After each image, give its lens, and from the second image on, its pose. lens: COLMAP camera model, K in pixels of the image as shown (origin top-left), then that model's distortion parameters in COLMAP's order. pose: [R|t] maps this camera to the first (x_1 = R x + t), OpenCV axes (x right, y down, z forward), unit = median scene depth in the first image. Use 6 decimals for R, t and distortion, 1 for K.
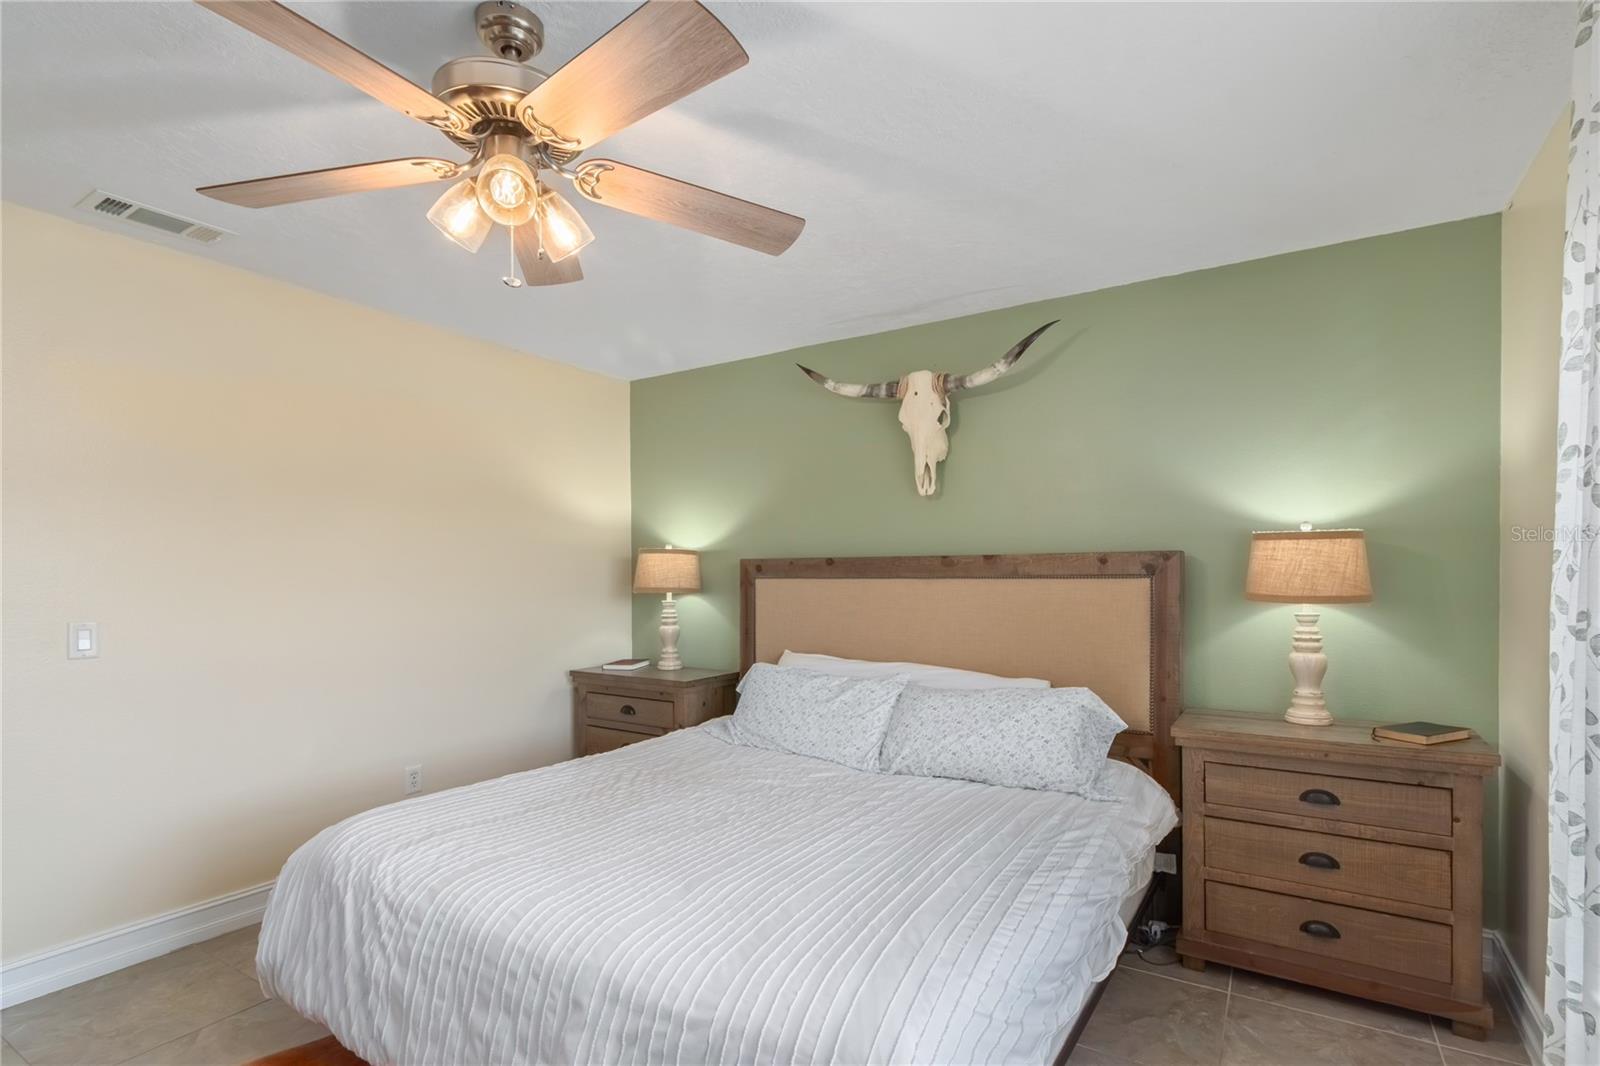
lens RADIAL K [[748.6, 0, 828.9], [0, 748.6, 573.5], [0, 0, 1]] dist [0.006016, -0.000030]
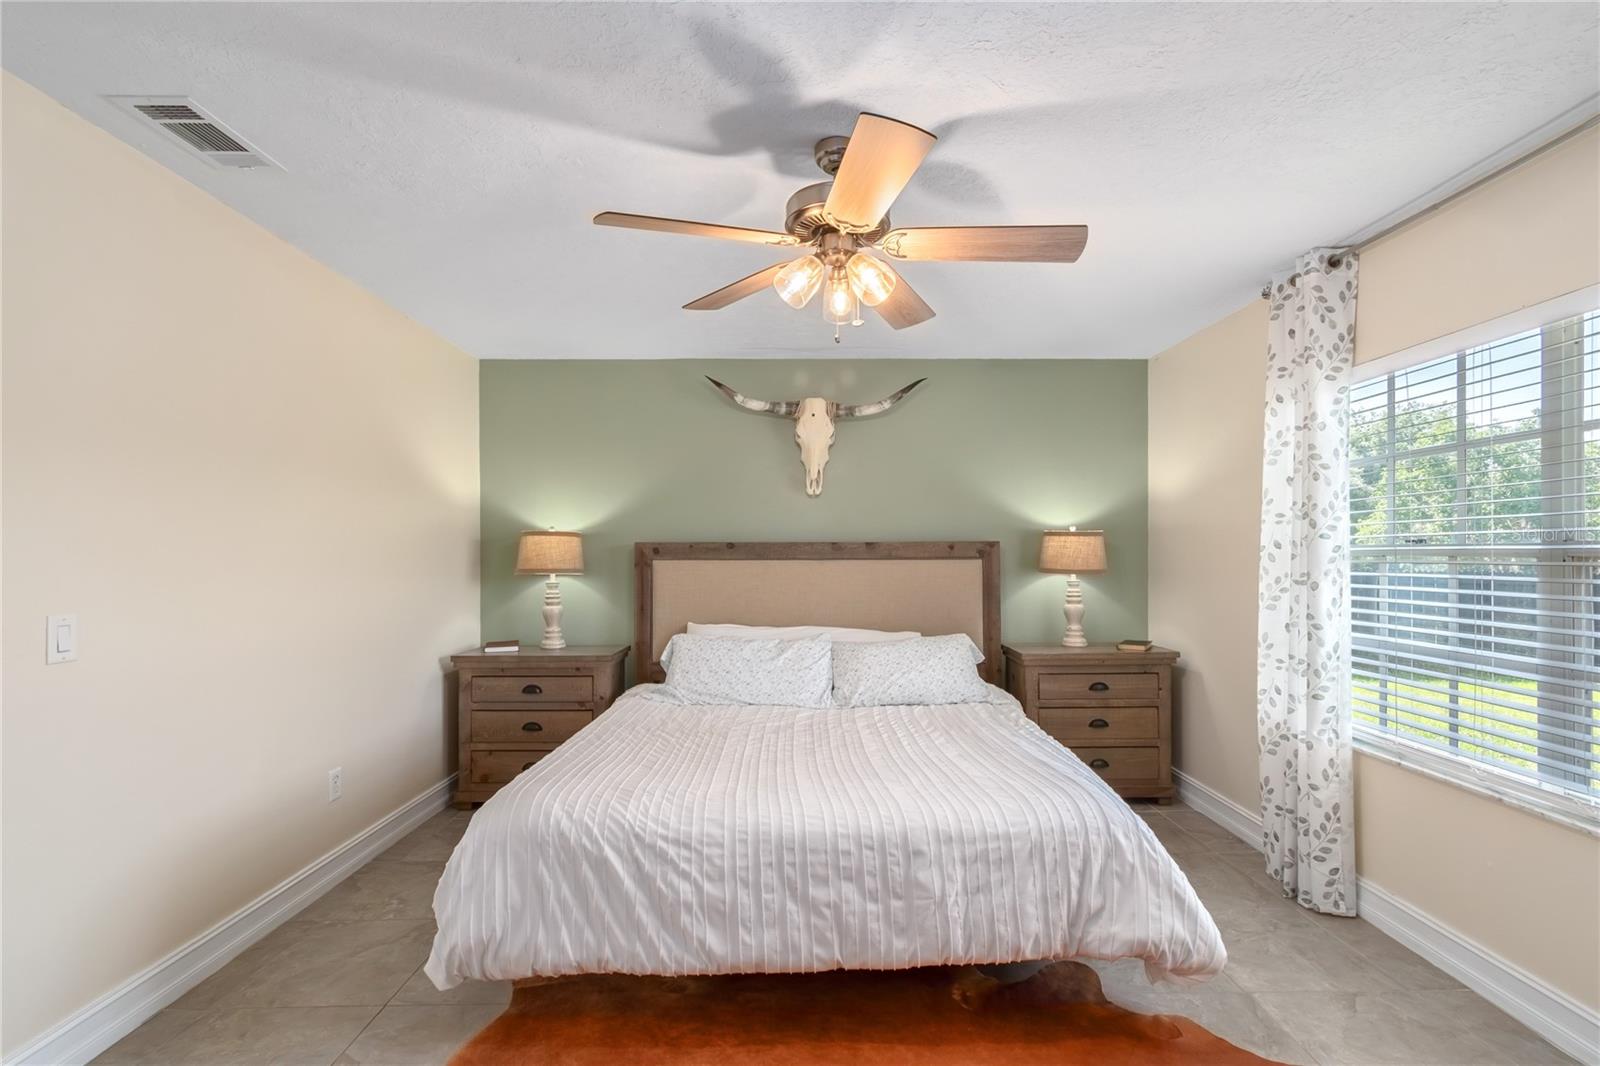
lens RADIAL K [[718.6, 0, 807.3], [0, 718.6, 543.8], [0, 0, 1]] dist [0.001974, -0.000534]
pose [[0.850655, 0.008419, 0.525657, -0.548432], [-0.002004, 0.999916, -0.012771, -0.004666], [-0.525721, 0.009810, 0.850601, -0.036489]]
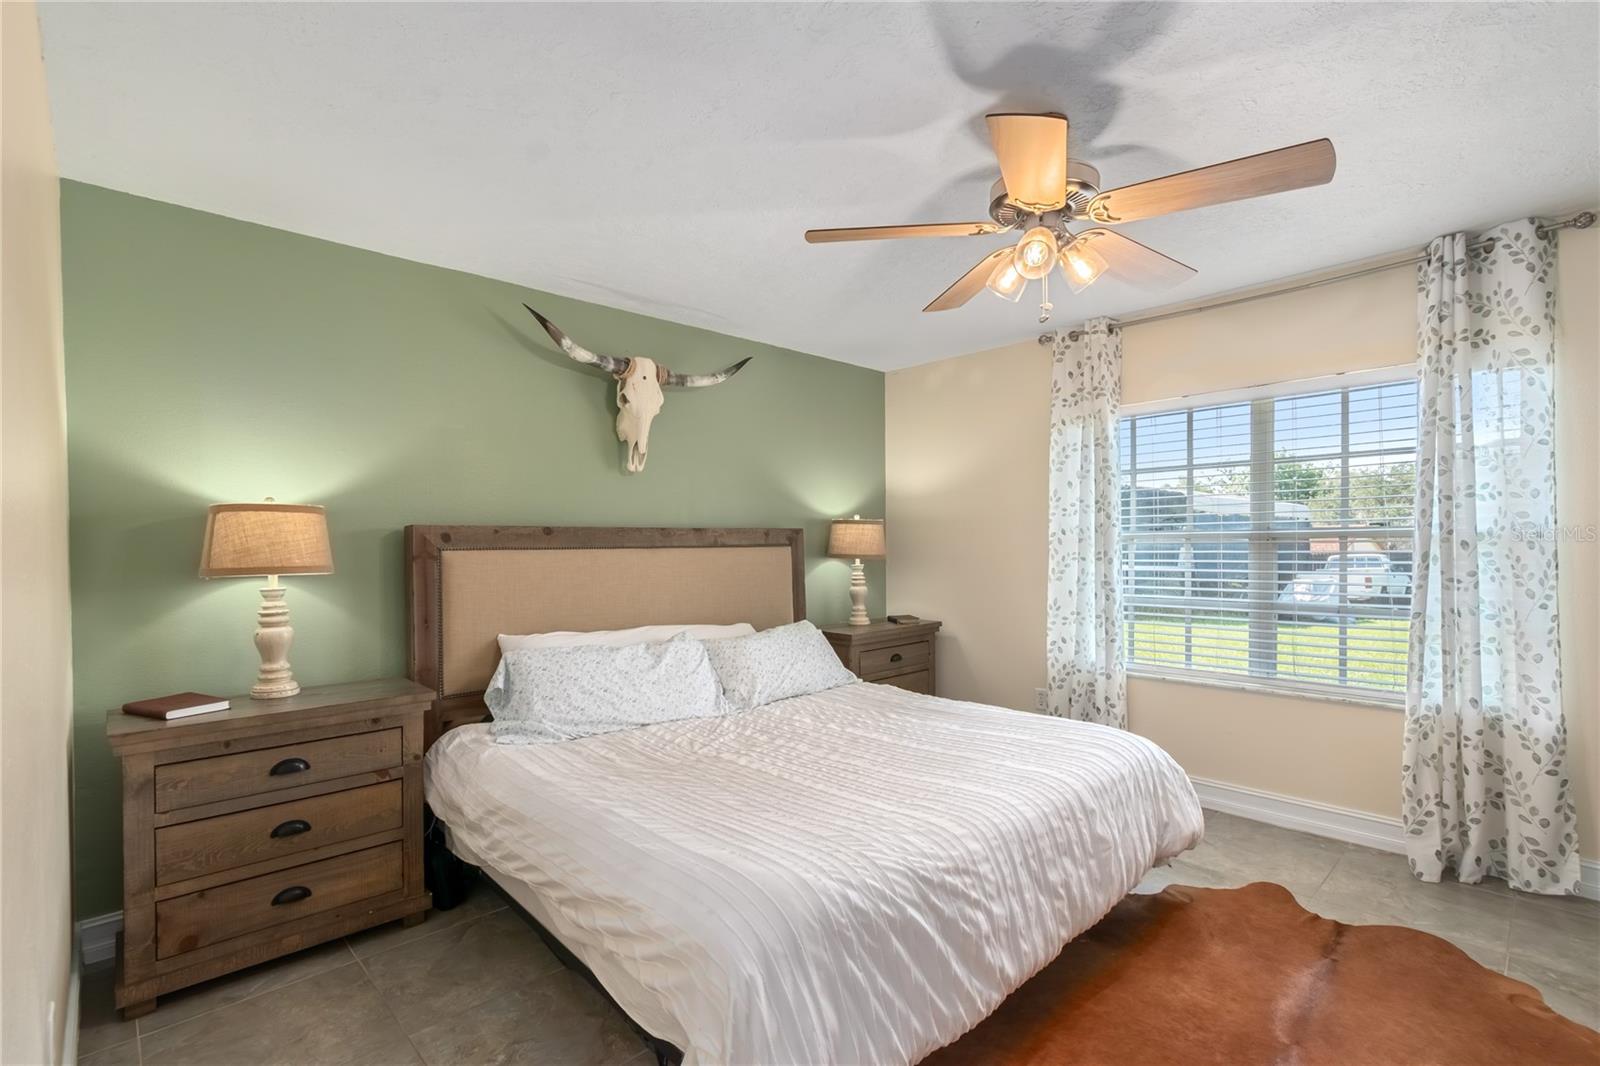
lens RADIAL K [[725.7, 0, 800.6], [0, 725.7, 544.6], [0, 0, 1]] dist [0.000757, 0.000182]
pose [[0.267396, -0.001428, 0.963586, -0.859470], [0.005965, 0.999982, -0.000174, 0.003305], [-0.963568, 0.005794, 0.267400, 0.514105]]
